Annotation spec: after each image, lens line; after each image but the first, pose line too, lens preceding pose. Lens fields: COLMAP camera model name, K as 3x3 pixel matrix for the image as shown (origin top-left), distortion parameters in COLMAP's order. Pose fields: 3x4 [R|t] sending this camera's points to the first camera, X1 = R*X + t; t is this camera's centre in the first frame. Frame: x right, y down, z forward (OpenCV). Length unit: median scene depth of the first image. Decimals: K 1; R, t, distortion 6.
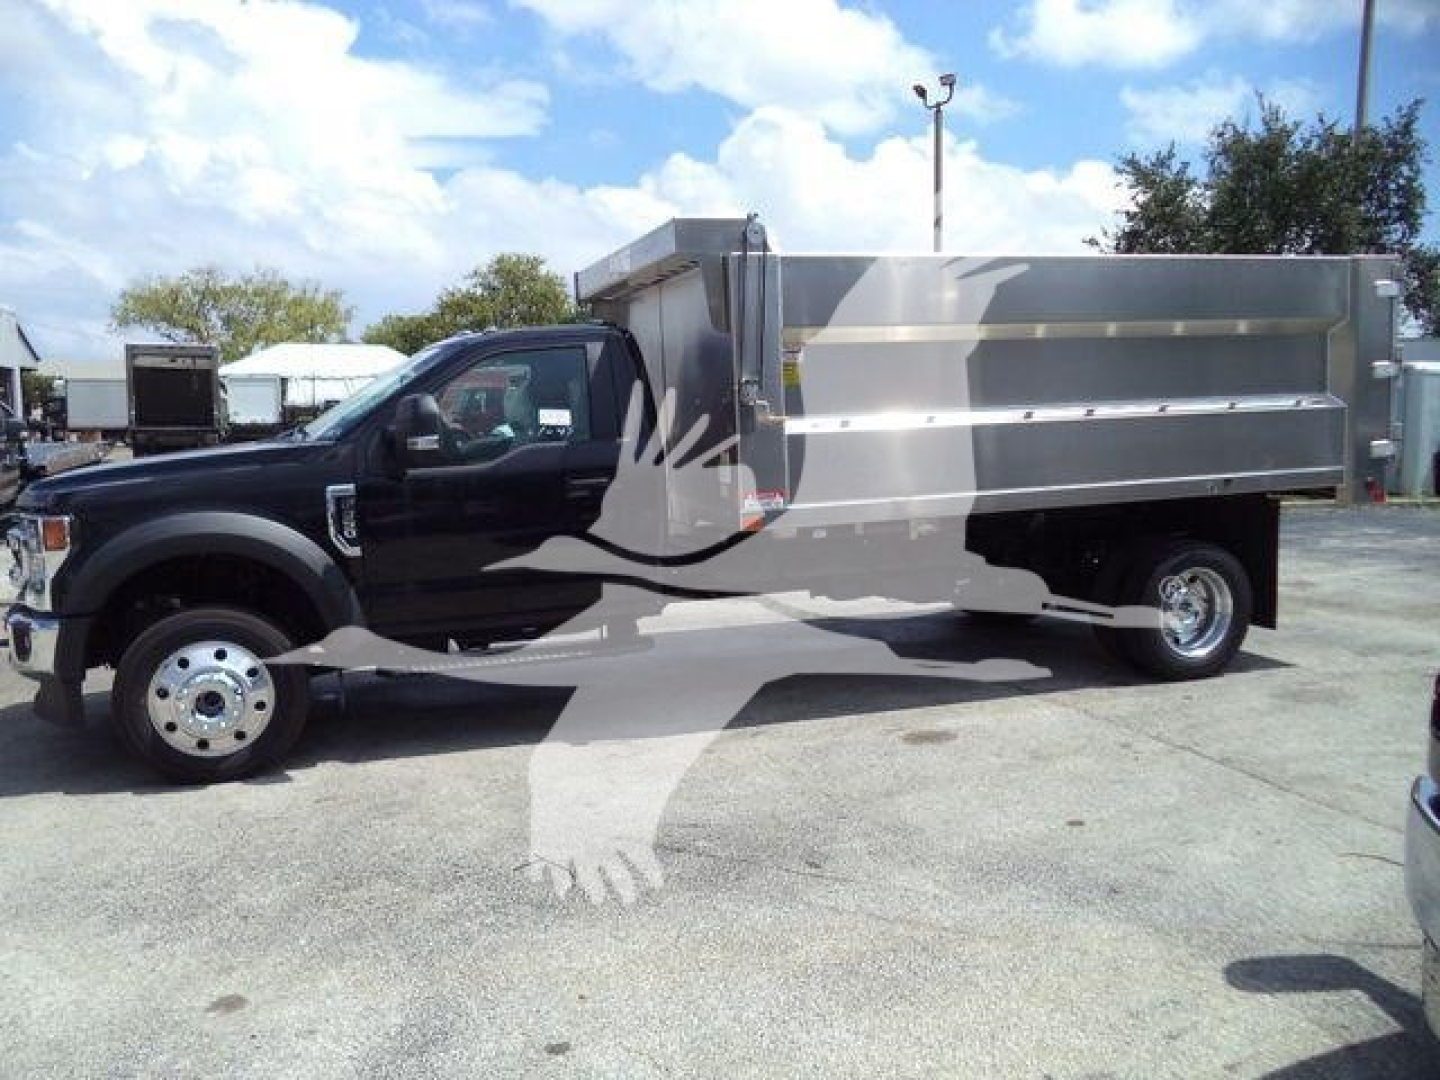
lens RADIAL K [[1152.4, 0, 750.1], [0, 1152.4, 516.8], [0, 0, 1]] dist [-0.007901, -0.008492]
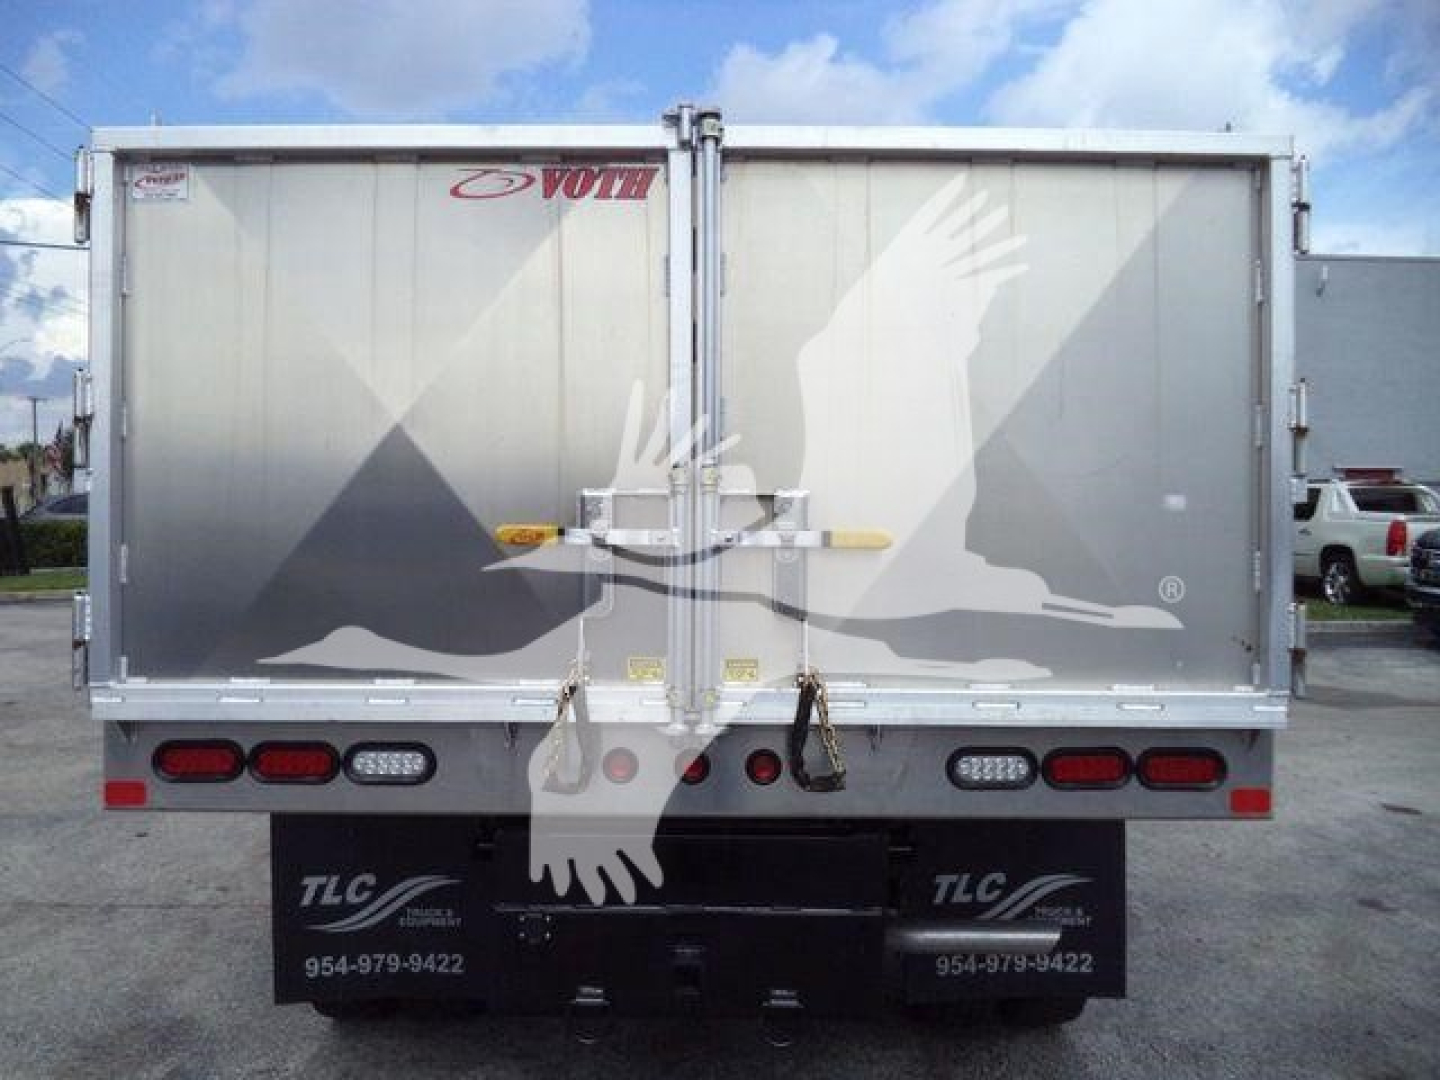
lens RADIAL K [[1194.8, 0, 720.0], [0, 1194.8, 540.0], [0, 0, 1]] dist [-0.002165, -0.007174]
pose [[-0.343815, 0.044783, -0.937969, 1.017728], [-0.092466, 0.992393, 0.081275, -0.179392], [0.934474, 0.114674, -0.337058, 1.581290]]
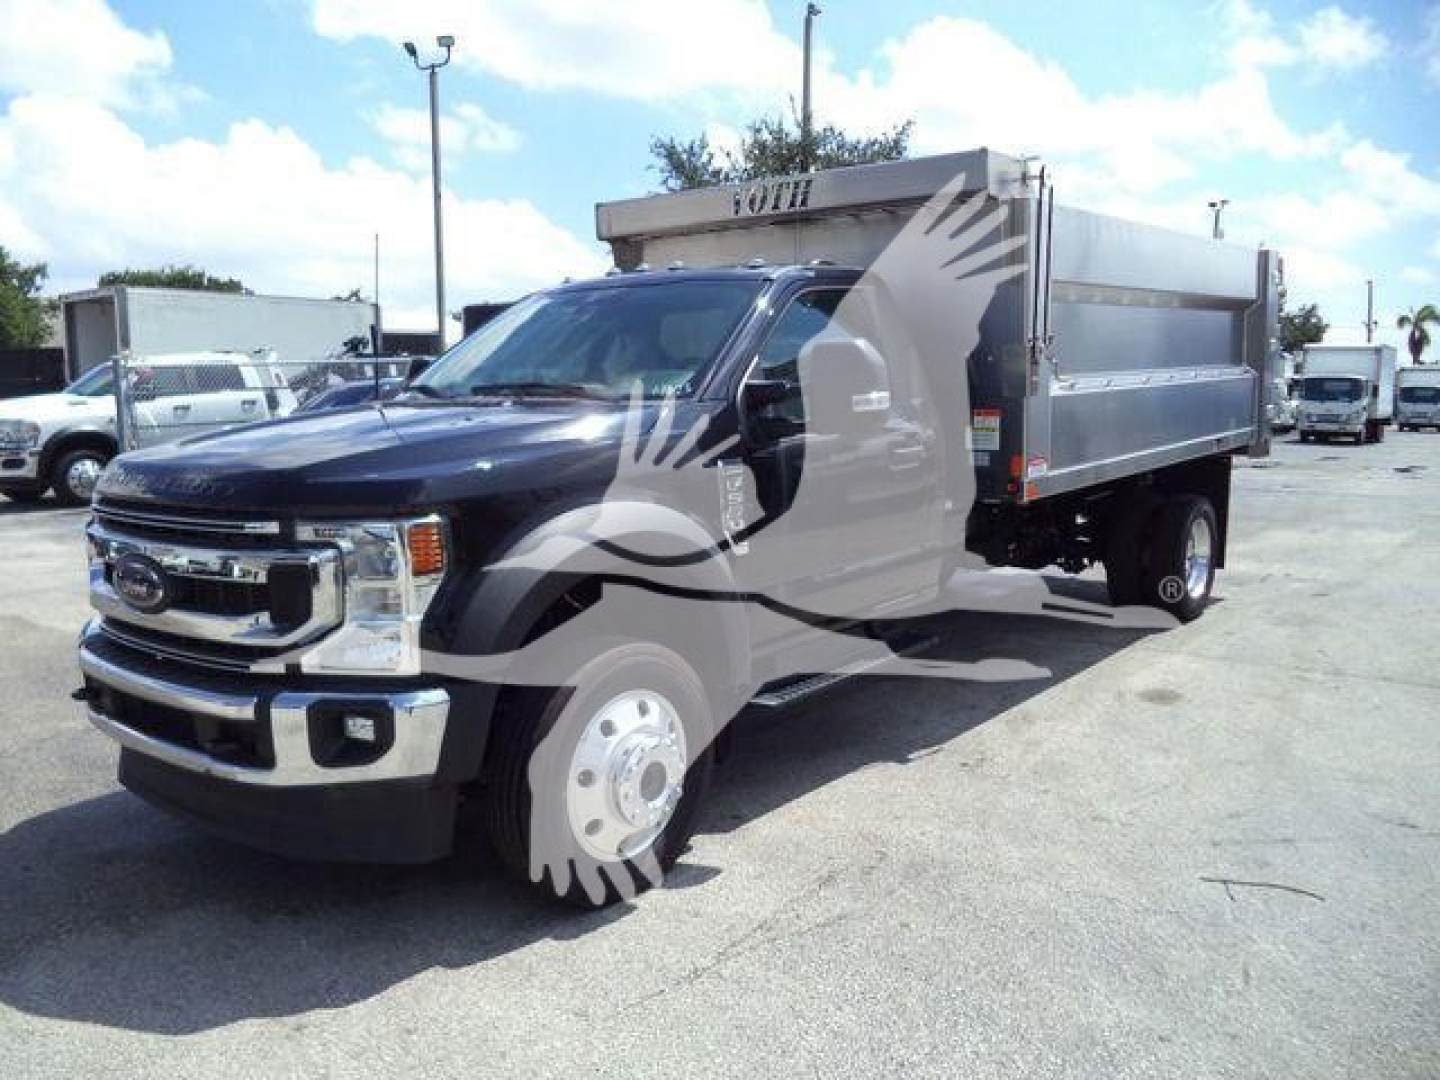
lens RADIAL K [[1144.4, 0, 746.0], [0, 1144.4, 524.6], [0, 0, 1]] dist [-0.022861, -0.001360]
pose [[0.854405, -0.056718, 0.516502, -0.648491], [0.045500, 0.998373, 0.034366, -0.008303], [-0.517611, -0.005862, 0.855596, 0.334721]]
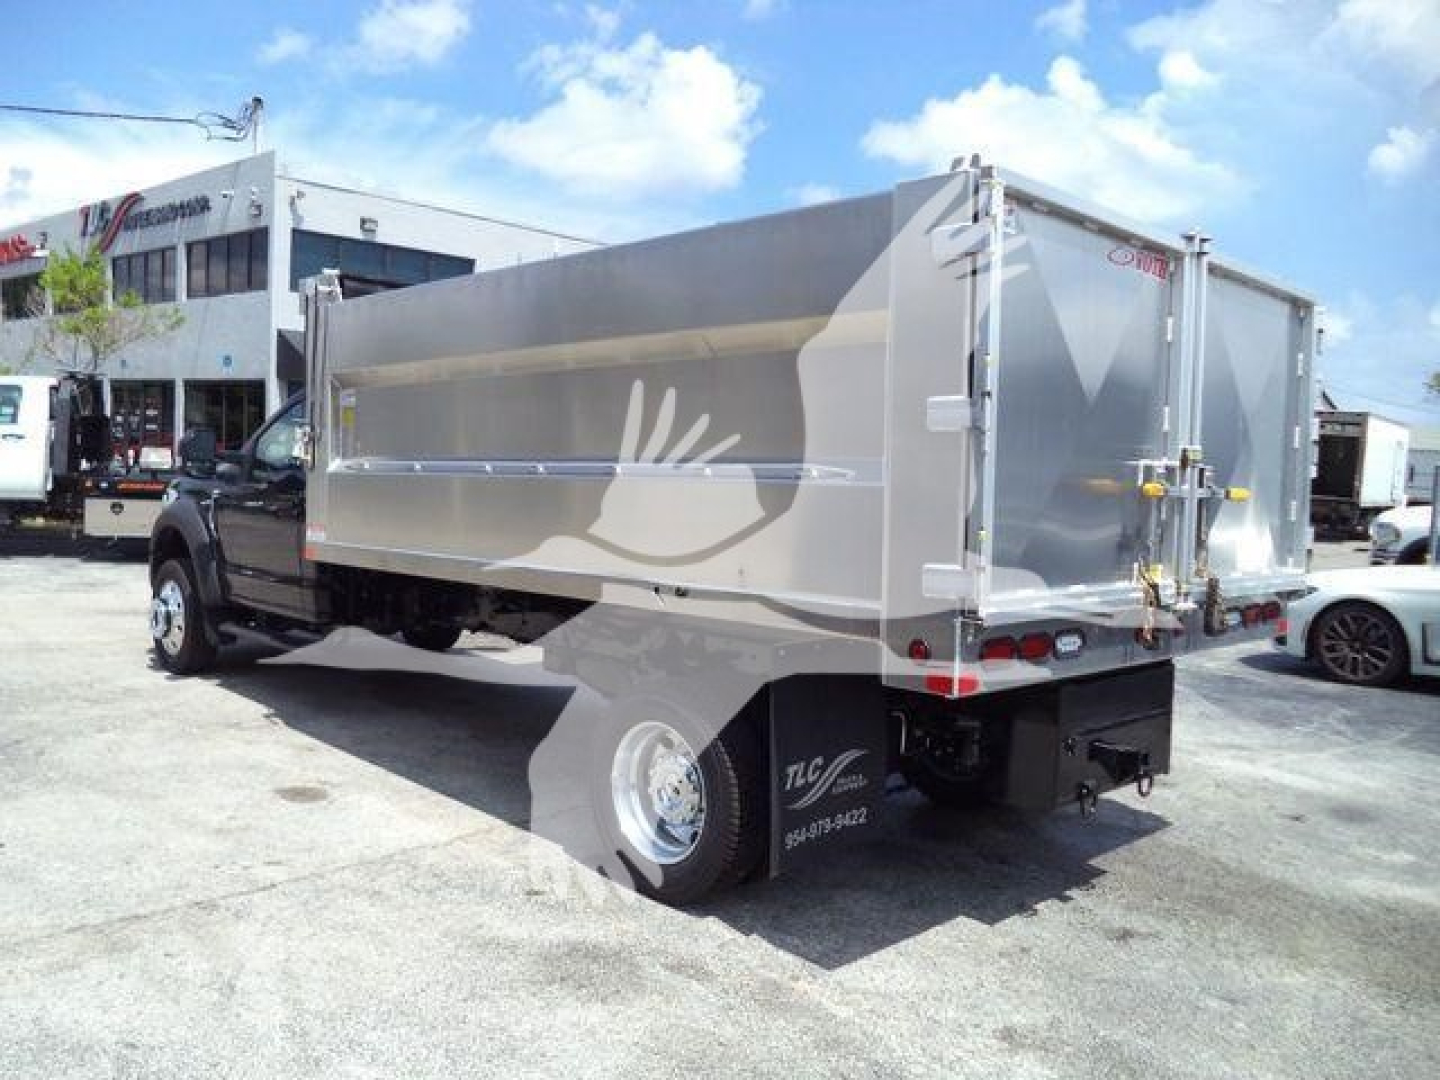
lens RADIAL K [[1186.0, 0, 721.1], [0, 1186.0, 518.5], [0, 0, 1]] dist [0.000223, -0.007456]
pose [[0.419848, 0.085856, -0.903524, 1.145713], [-0.141929, 0.989479, 0.028072, -0.106384], [0.896428, 0.116450, 0.427616, 0.858024]]
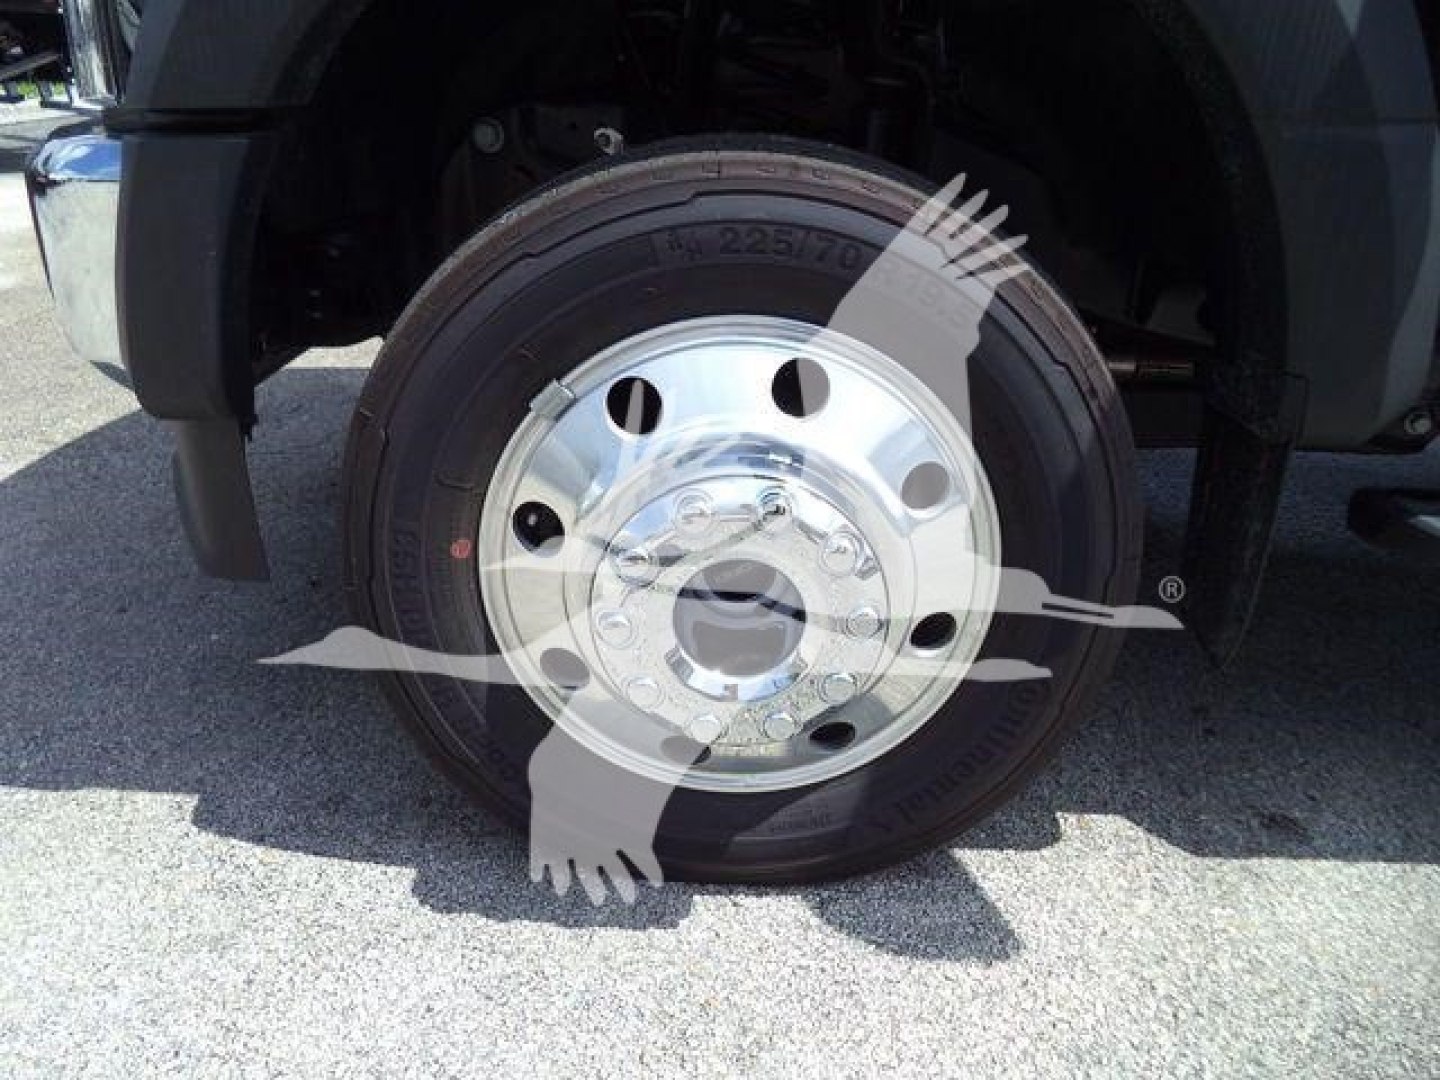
lens RADIAL K [[1151.2, 0, 699.8], [0, 1151.2, 535.0], [0, 0, 1]] dist [0.021038, -0.001262]
pose [[0.929969, 0.184534, -0.317971, -0.349929], [-0.082889, 0.947875, 0.307673, 0.071668], [0.358172, -0.259770, 0.896790, 0.689685]]
